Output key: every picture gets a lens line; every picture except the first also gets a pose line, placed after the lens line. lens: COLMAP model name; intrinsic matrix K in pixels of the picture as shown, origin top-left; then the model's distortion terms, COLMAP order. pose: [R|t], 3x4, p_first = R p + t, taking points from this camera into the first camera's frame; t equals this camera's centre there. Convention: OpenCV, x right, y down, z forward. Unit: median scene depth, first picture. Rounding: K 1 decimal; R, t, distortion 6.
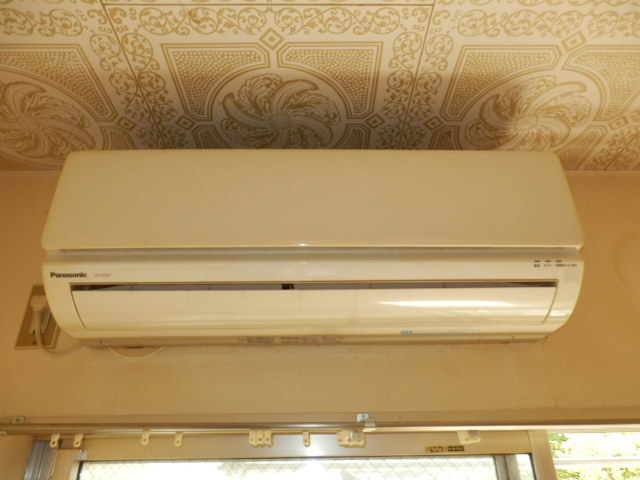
lens RADIAL K [[446.1, 0, 320.0], [0, 446.1, 240.0], [0, 0, 1]] dist [-0.002421, -0.004840]
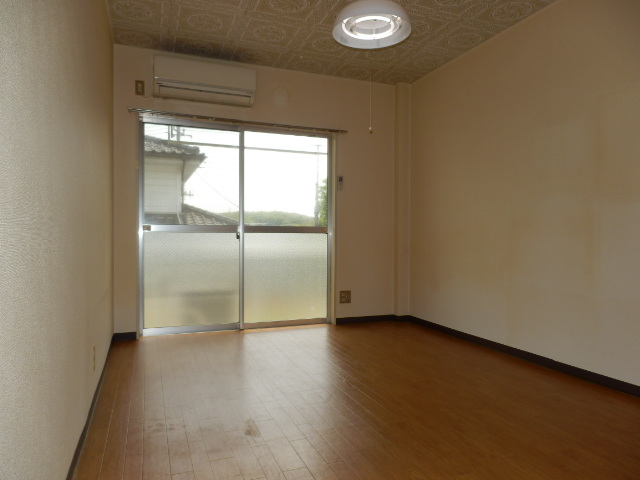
lens RADIAL K [[446.1, 0, 320.0], [0, 446.1, 240.0], [0, 0, 1]] dist [-0.002421, -0.004840]
pose [[0.934826, 0.019706, 0.354558, -0.545097], [-0.186985, 0.876143, 0.444308, -0.893267], [-0.301888, -0.481648, 0.822727, -4.320575]]
